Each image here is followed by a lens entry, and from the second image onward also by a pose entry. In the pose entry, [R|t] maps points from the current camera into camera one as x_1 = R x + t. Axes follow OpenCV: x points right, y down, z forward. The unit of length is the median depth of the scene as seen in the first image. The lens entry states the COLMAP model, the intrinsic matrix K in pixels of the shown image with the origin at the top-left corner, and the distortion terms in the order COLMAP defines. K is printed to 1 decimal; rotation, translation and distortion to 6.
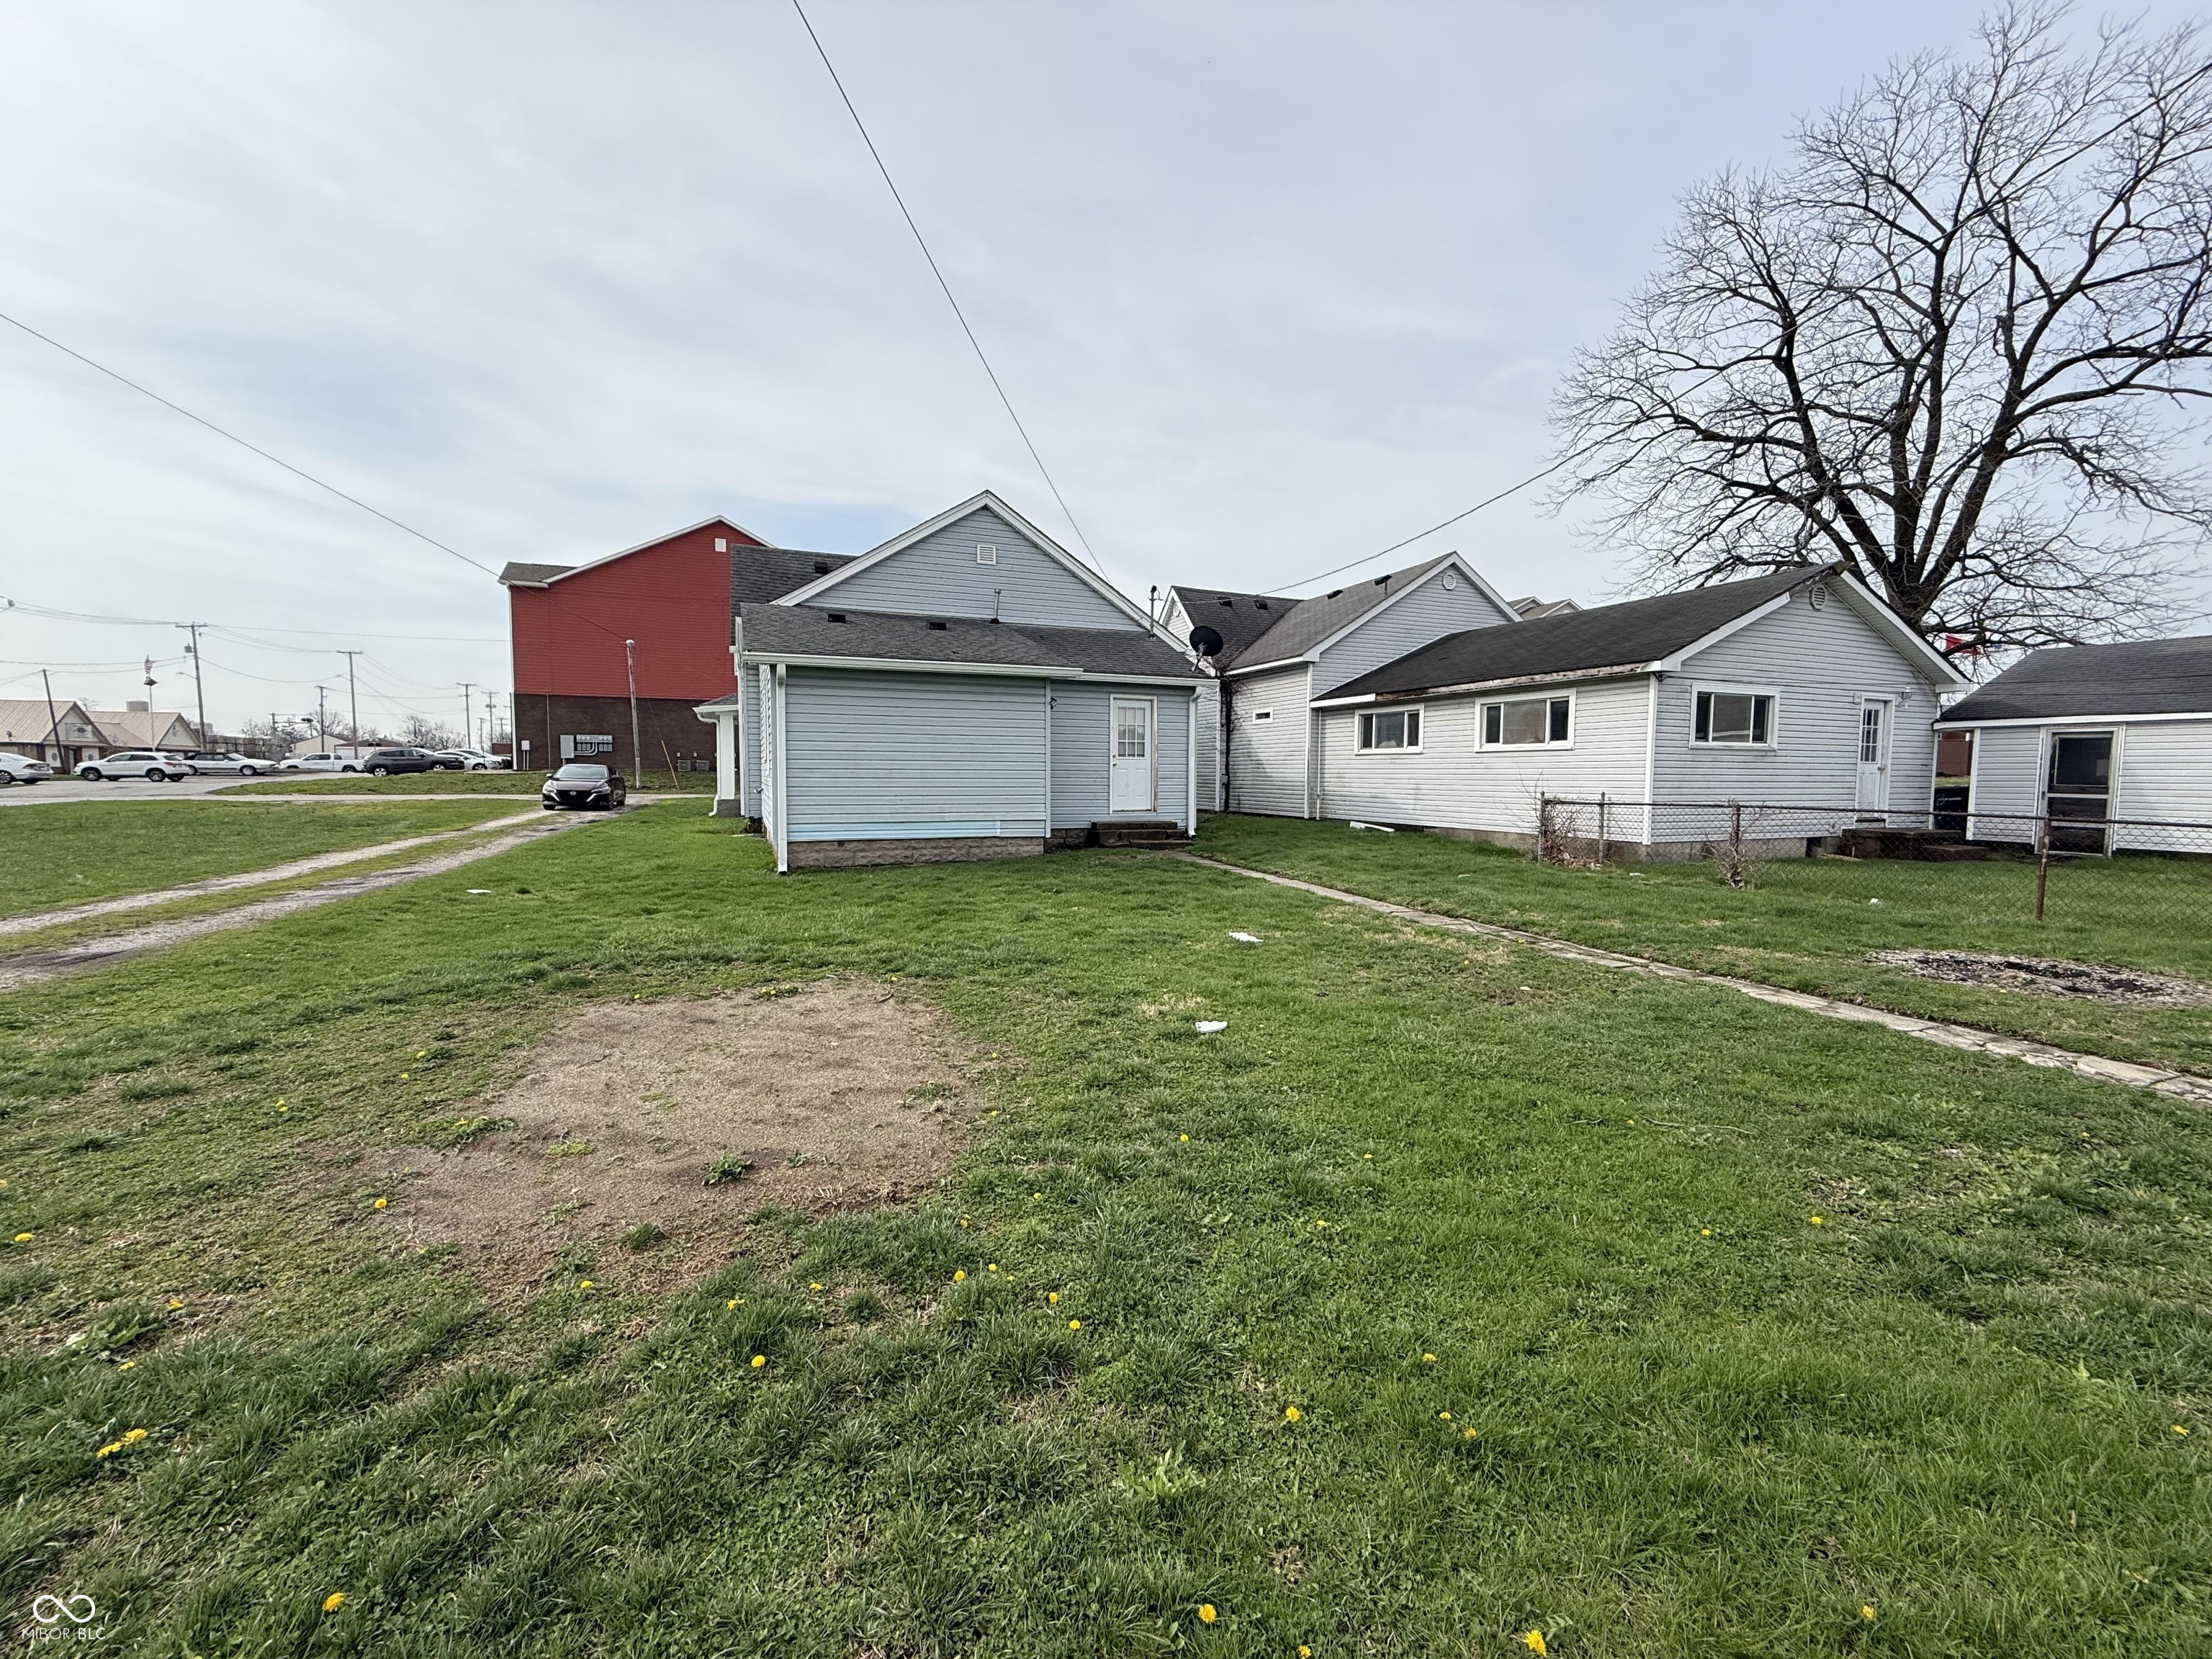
lens RADIAL K [[879.8, 0, 1102.9], [0, 879.8, 831.9], [0, 0, 1]] dist [0.001480, 0.000574]
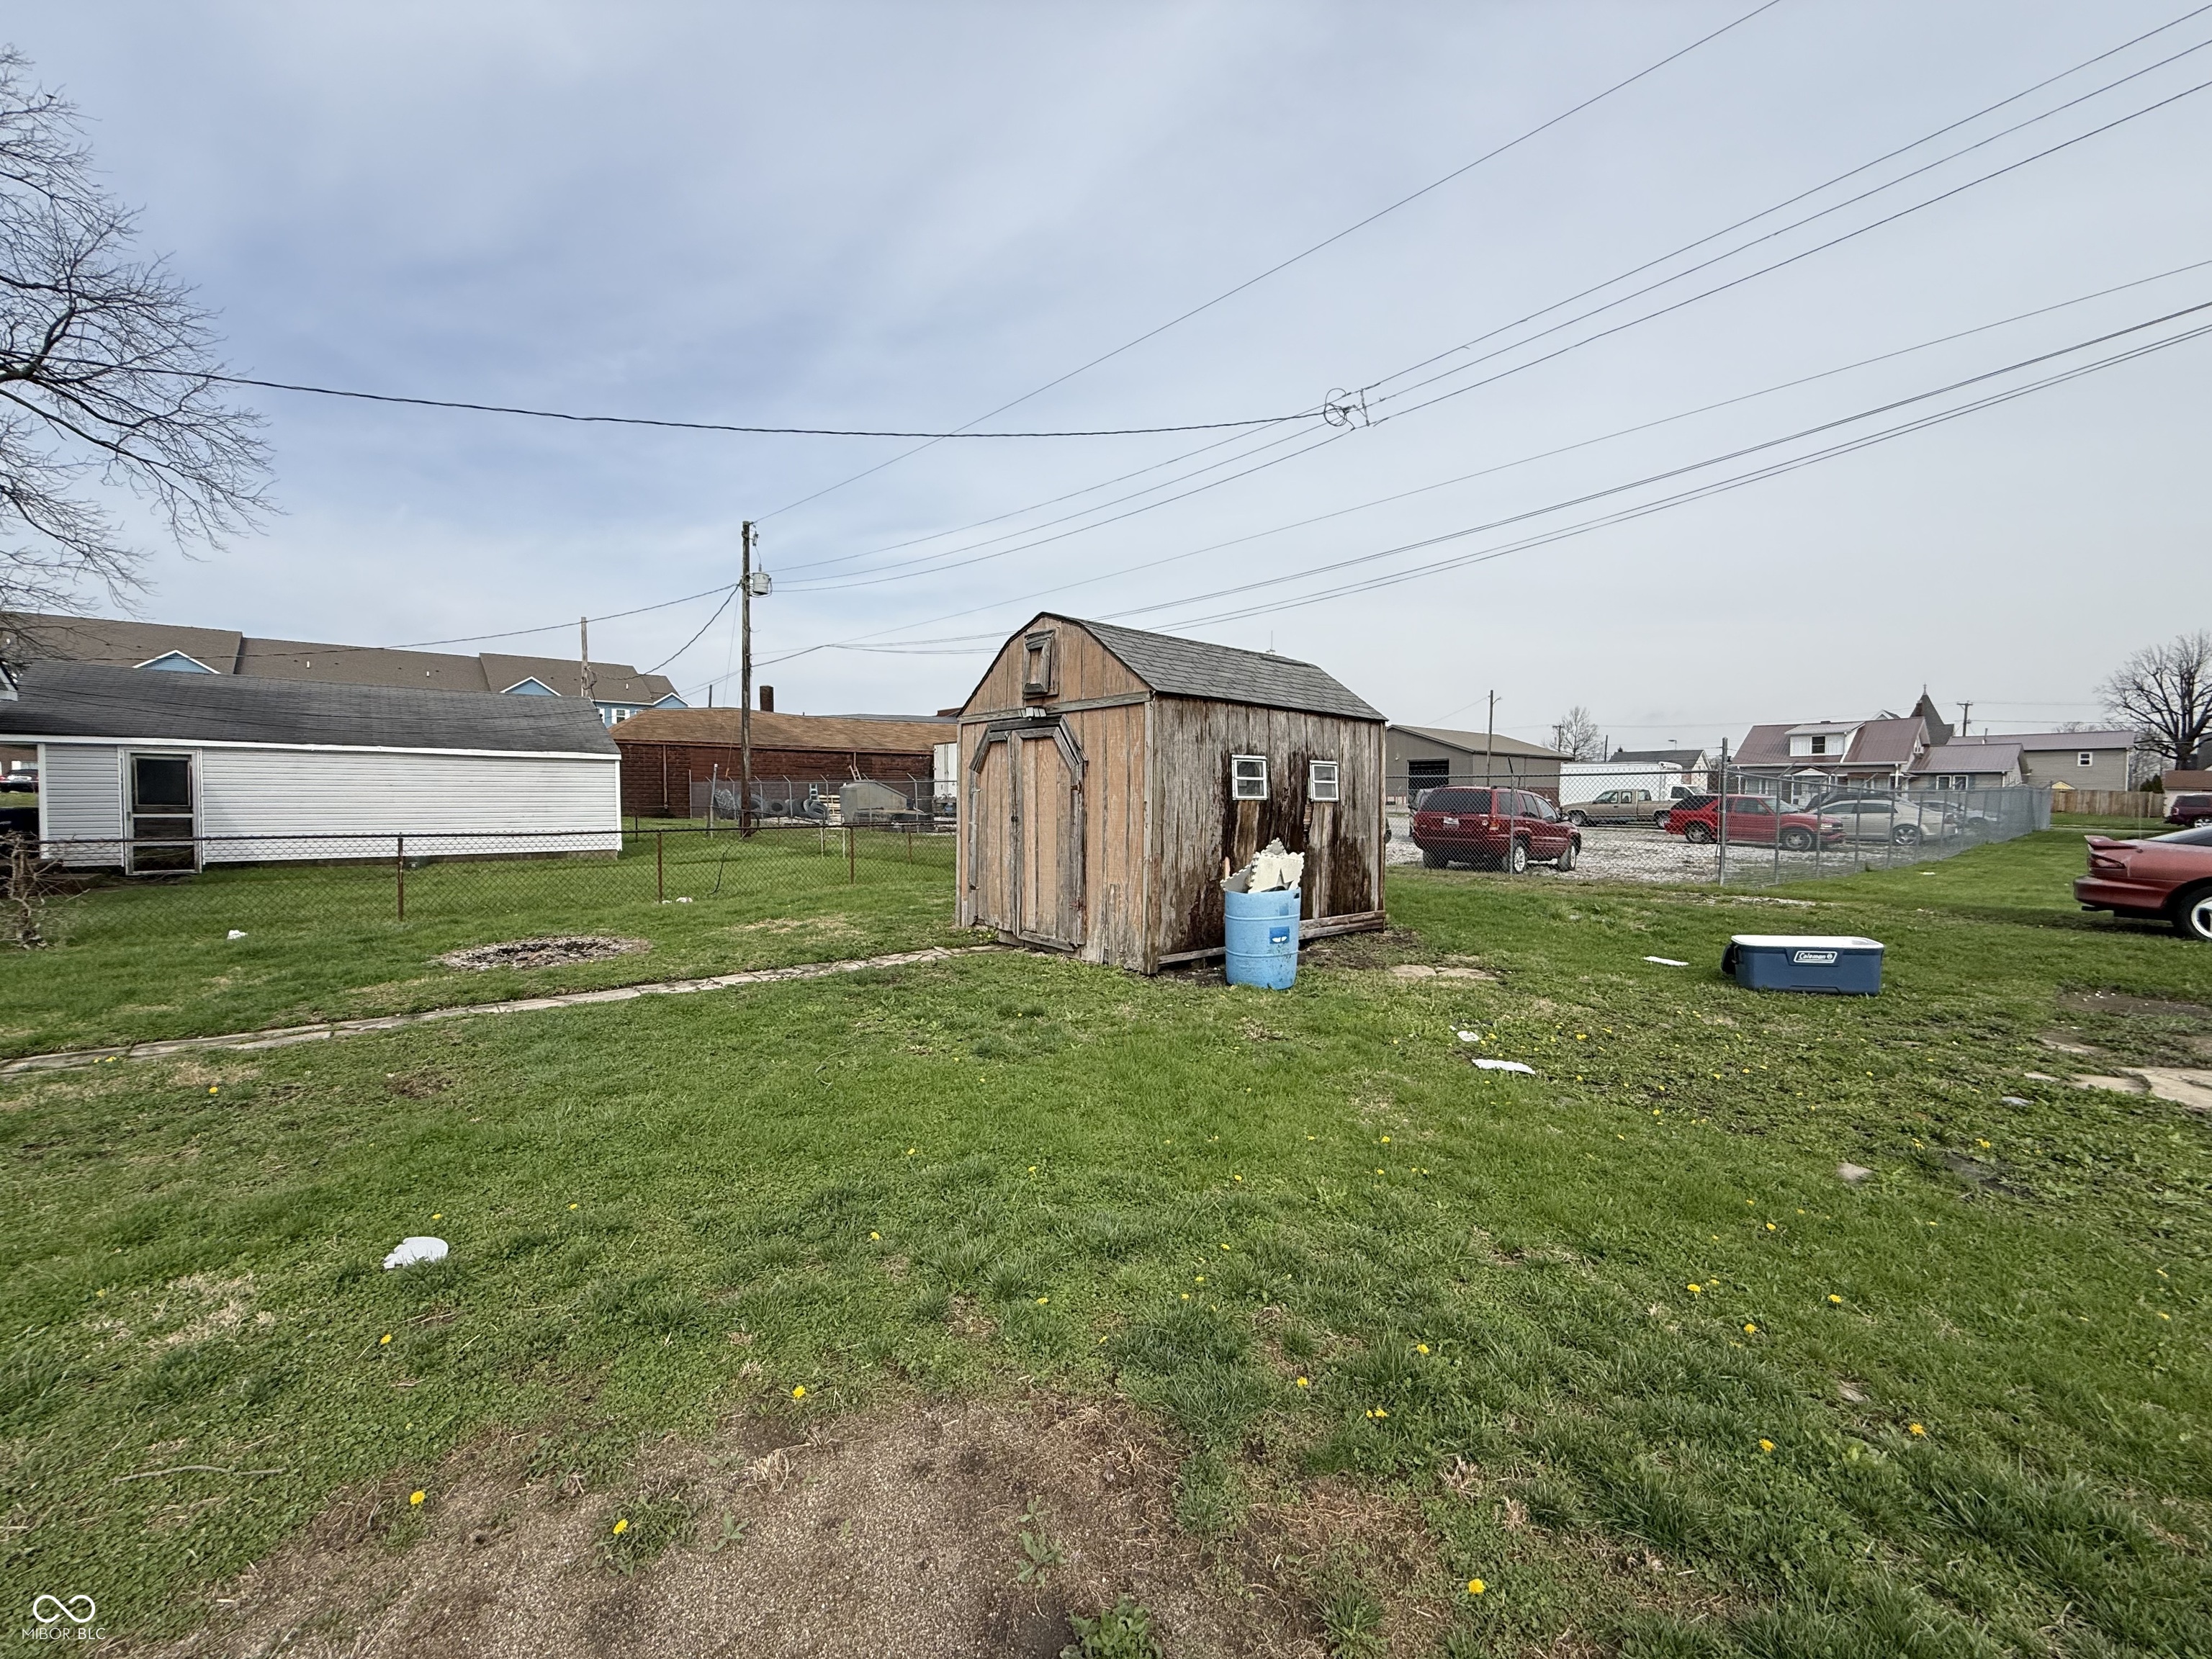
lens RADIAL K [[879.8, 0, 1102.9], [0, 879.8, 831.9], [0, 0, 1]] dist [0.001480, 0.000574]
pose [[-0.322076, -0.046454, 0.945573, -0.228139], [0.060620, 0.995734, 0.069567, -0.027742], [-0.944771, 0.079726, -0.317886, 0.298848]]
